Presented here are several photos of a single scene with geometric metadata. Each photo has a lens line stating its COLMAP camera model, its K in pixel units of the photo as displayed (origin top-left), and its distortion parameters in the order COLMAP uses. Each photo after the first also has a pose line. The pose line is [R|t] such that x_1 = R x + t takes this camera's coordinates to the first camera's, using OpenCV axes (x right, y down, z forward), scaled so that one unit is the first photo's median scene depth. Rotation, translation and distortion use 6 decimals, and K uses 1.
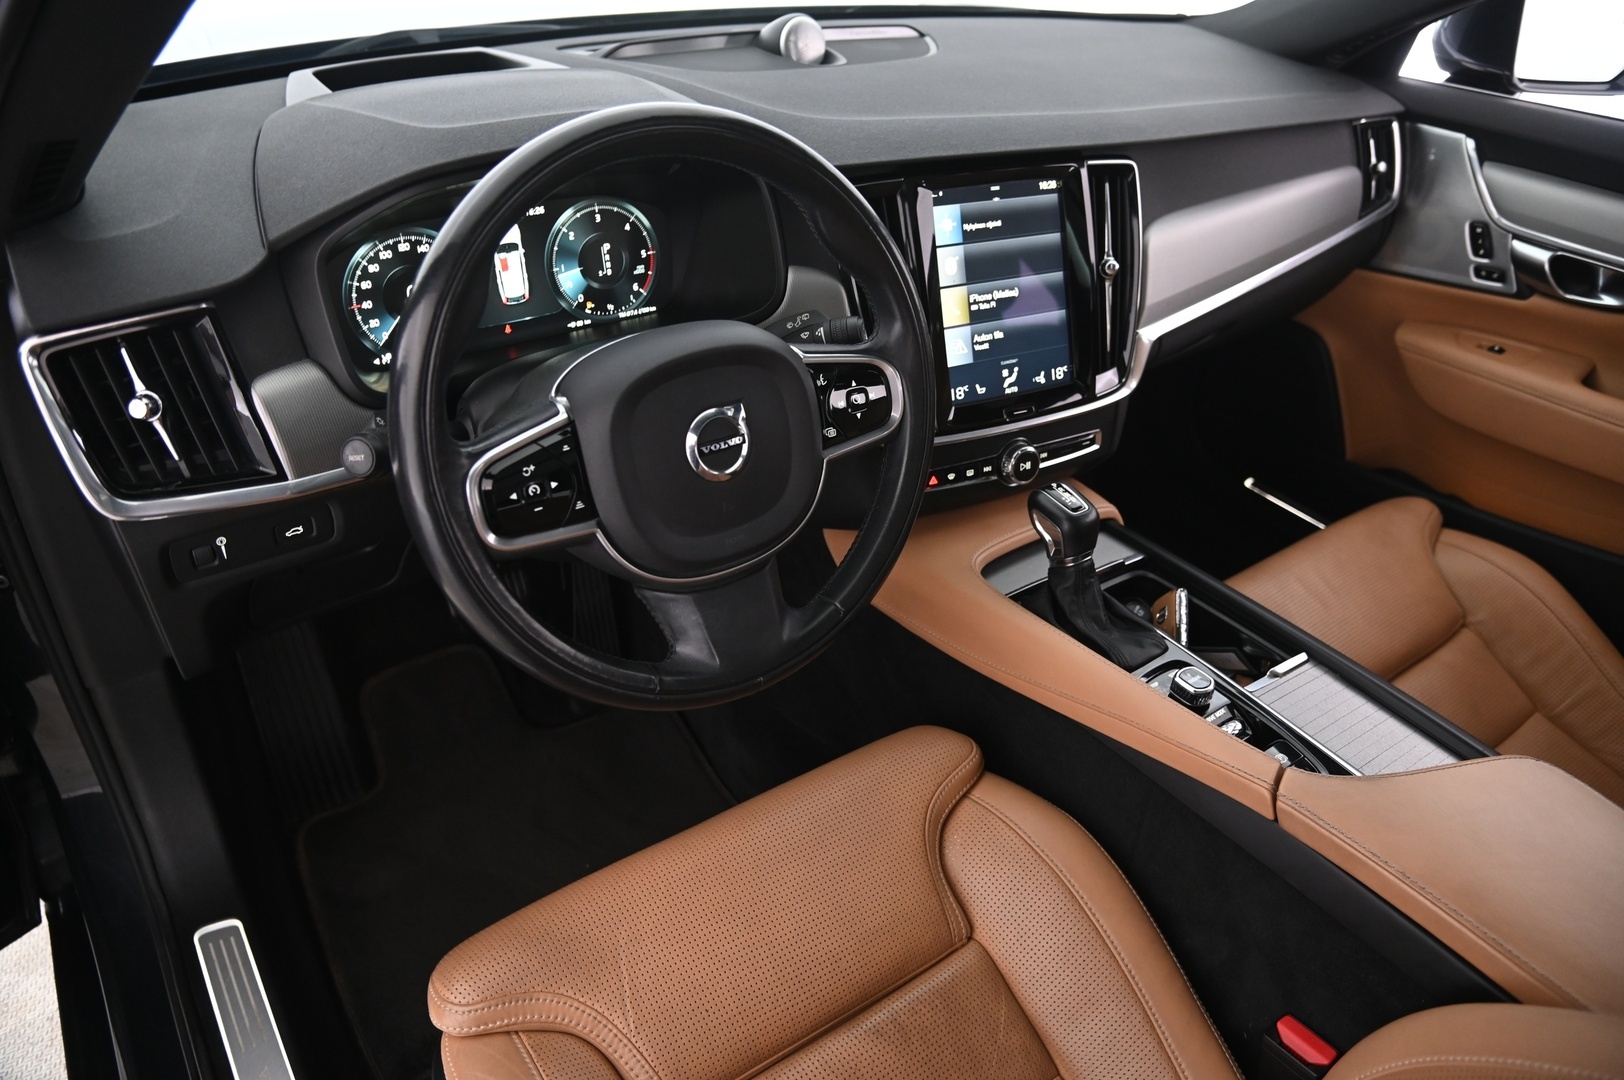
lens RADIAL K [[1131.9, 0, 812.0], [0, 1131.9, 540.0], [0, 0, 1]] dist [-0.124792, 0.085693]
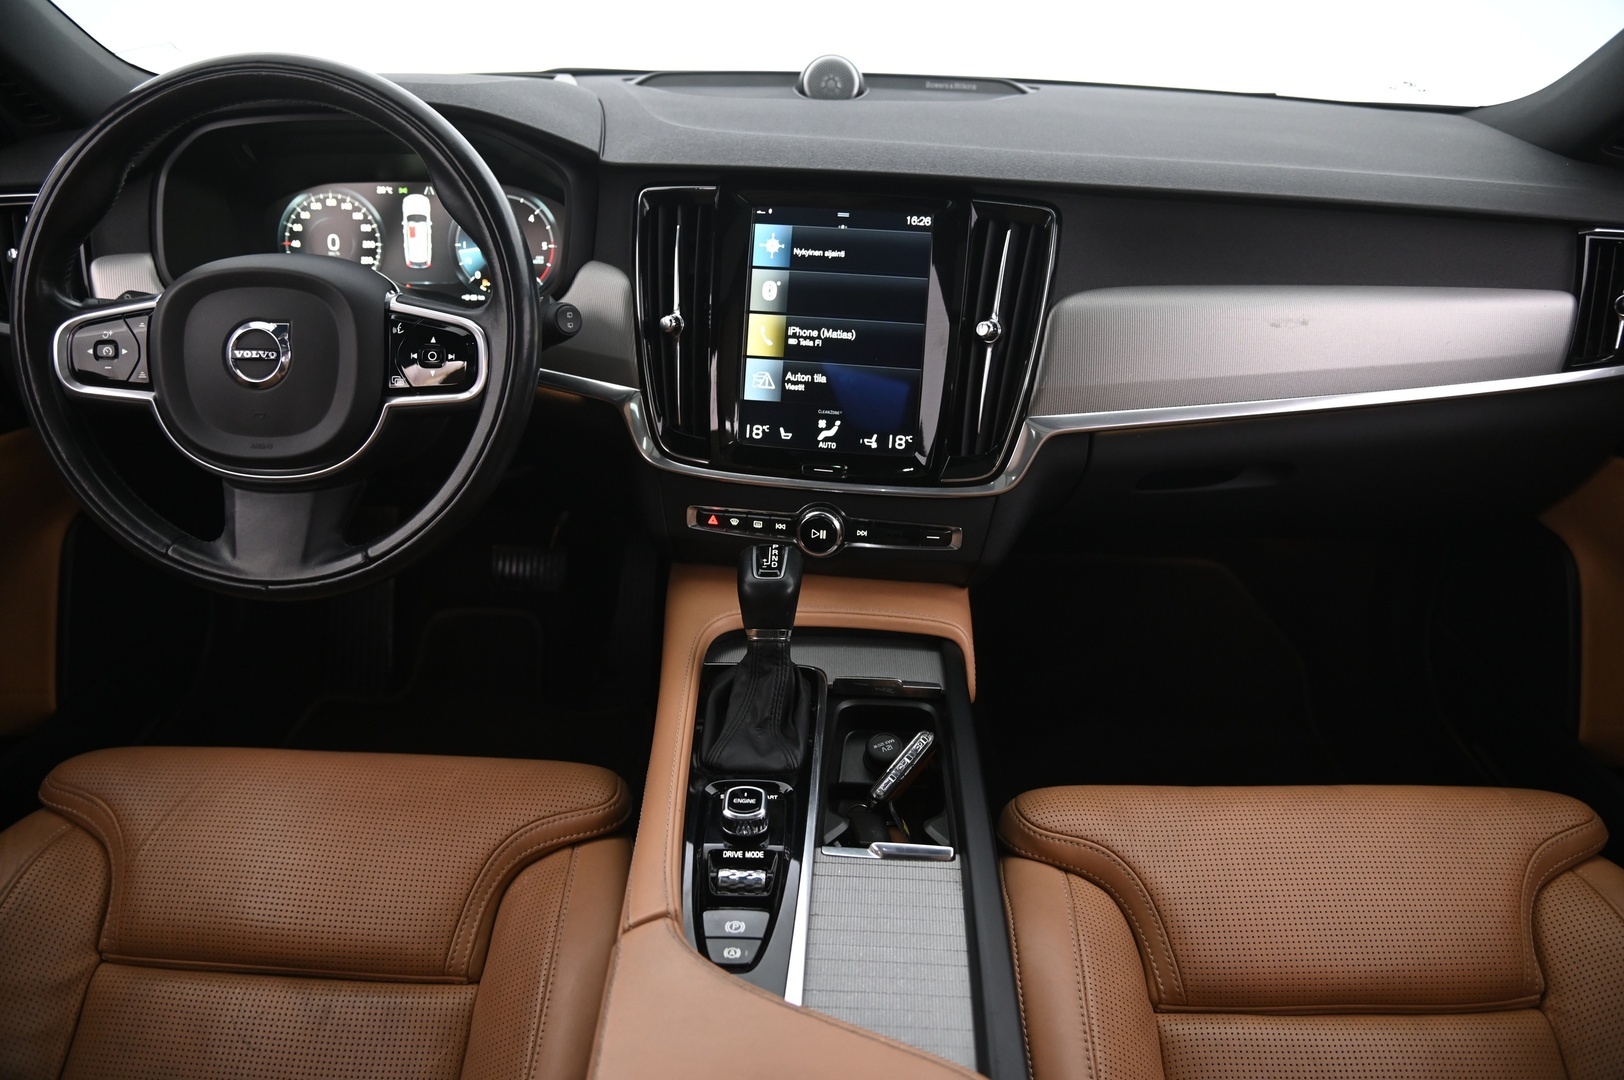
lens RADIAL K [[1131.9, 0, 812.0], [0, 1131.9, 540.0], [0, 0, 1]] dist [-0.124792, 0.085693]
pose [[0.799276, 0.241683, -0.550225, 0.694311], [-0.311860, 0.949447, -0.035980, -0.030497], [0.513714, 0.200351, 0.834241, 0.296622]]
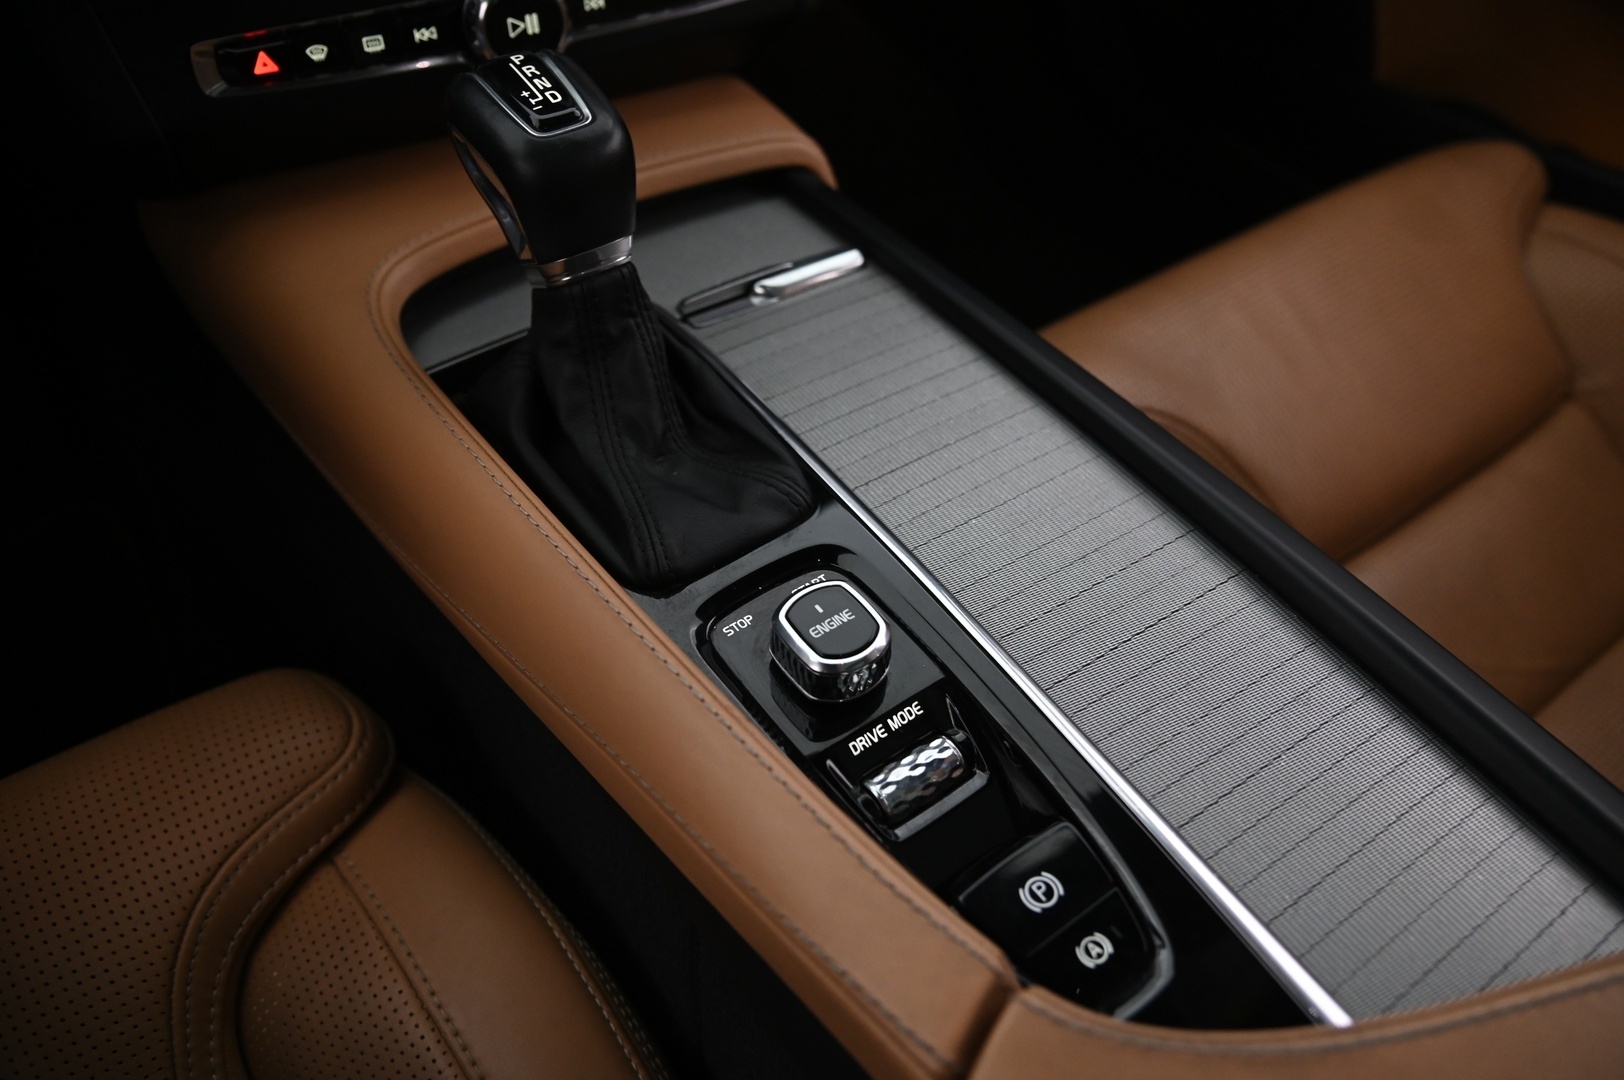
lens RADIAL K [[1208.1, 0, 812.0], [0, 1208.1, 540.0], [0, 0, 1]] dist [-0.053805, -0.000346]
pose [[0.999806, -0.009038, 0.017503, 0.296234], [0.004571, 0.970725, 0.240149, 0.009923], [-0.019161, -0.240022, 0.970578, 0.578779]]
